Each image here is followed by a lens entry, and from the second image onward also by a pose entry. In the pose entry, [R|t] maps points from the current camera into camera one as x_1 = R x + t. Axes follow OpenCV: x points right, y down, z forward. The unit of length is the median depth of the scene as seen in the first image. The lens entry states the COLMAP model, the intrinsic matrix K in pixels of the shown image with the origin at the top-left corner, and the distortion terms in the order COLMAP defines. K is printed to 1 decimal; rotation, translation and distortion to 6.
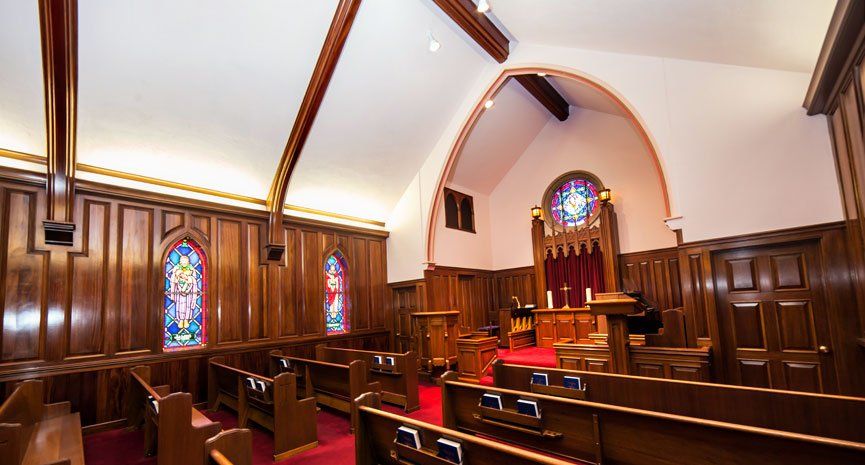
lens RADIAL K [[328.0, 0, 430.1], [0, 328.0, 279.2], [0, 0, 1]] dist [-0.000549, -0.000083]
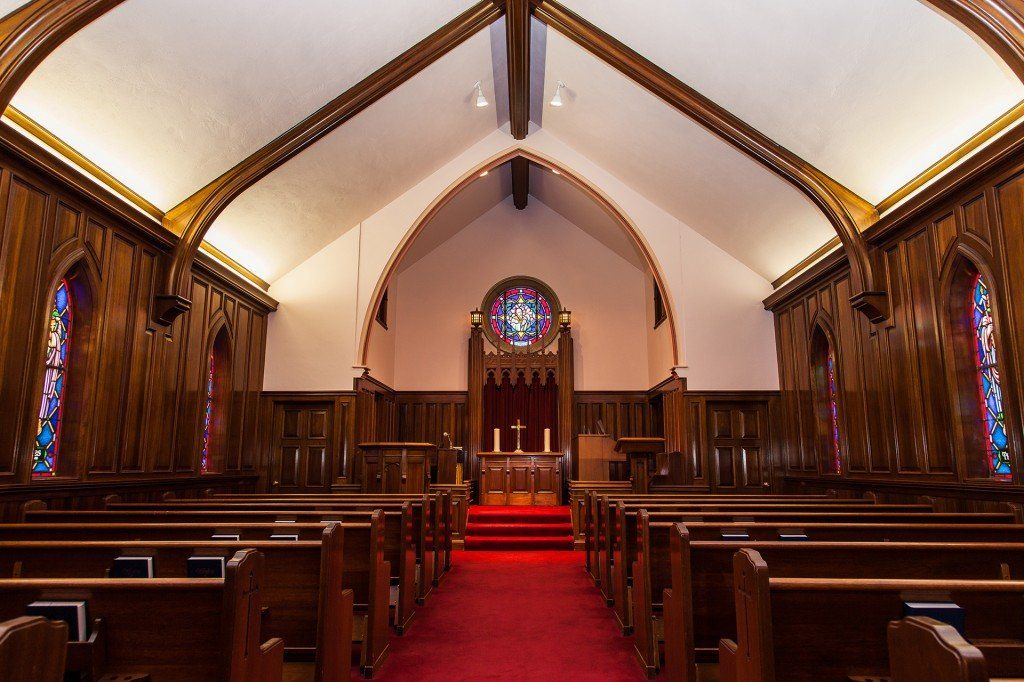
lens RADIAL K [[676.0, 0, 512.0], [0, 676.0, 341.0], [0, 0, 1]] dist [-0.001417, -0.000913]
pose [[0.735112, 0.169704, 0.656362, -0.672397], [-0.094947, 0.984392, -0.148178, 0.067329], [-0.671264, 0.046607, 0.739751, -0.170227]]
